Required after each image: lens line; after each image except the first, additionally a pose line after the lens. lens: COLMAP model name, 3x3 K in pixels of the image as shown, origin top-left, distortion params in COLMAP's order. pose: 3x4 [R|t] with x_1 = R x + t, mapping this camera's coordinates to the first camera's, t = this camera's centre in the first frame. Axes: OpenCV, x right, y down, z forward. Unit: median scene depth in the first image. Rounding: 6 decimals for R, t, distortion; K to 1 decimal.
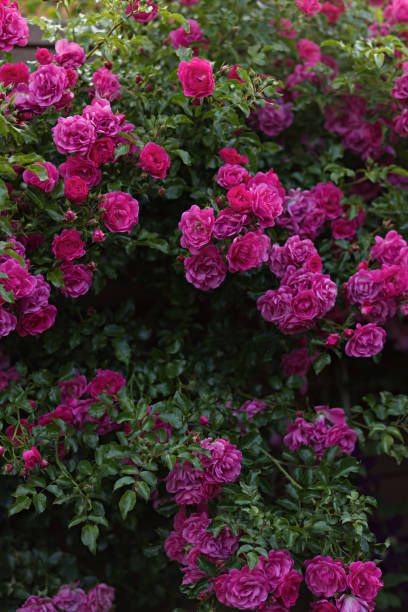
lens RADIAL K [[1615.1, 0, 204.0], [0, 1615.1, 306.0], [0, 0, 1]] dist [0.313010, 1.399582]
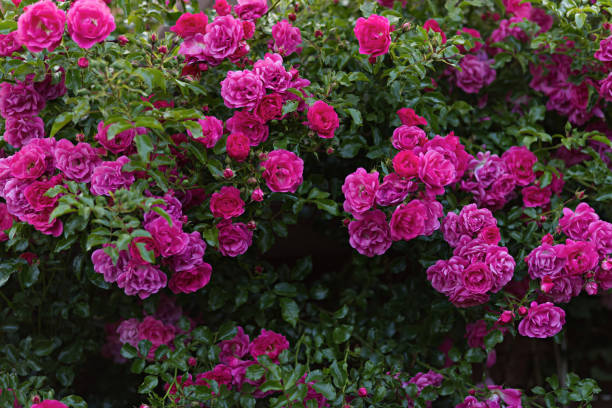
lens RADIAL K [[1615.1, 0, 306.0], [0, 1615.1, 204.0], [0, 0, 1]] dist [0.313010, 1.399582]
pose [[0.984363, 0.057030, -0.166665, 0.118602], [-0.057234, 0.998354, 0.003580, -0.041132], [0.166595, 0.006015, 0.986007, 0.050065]]
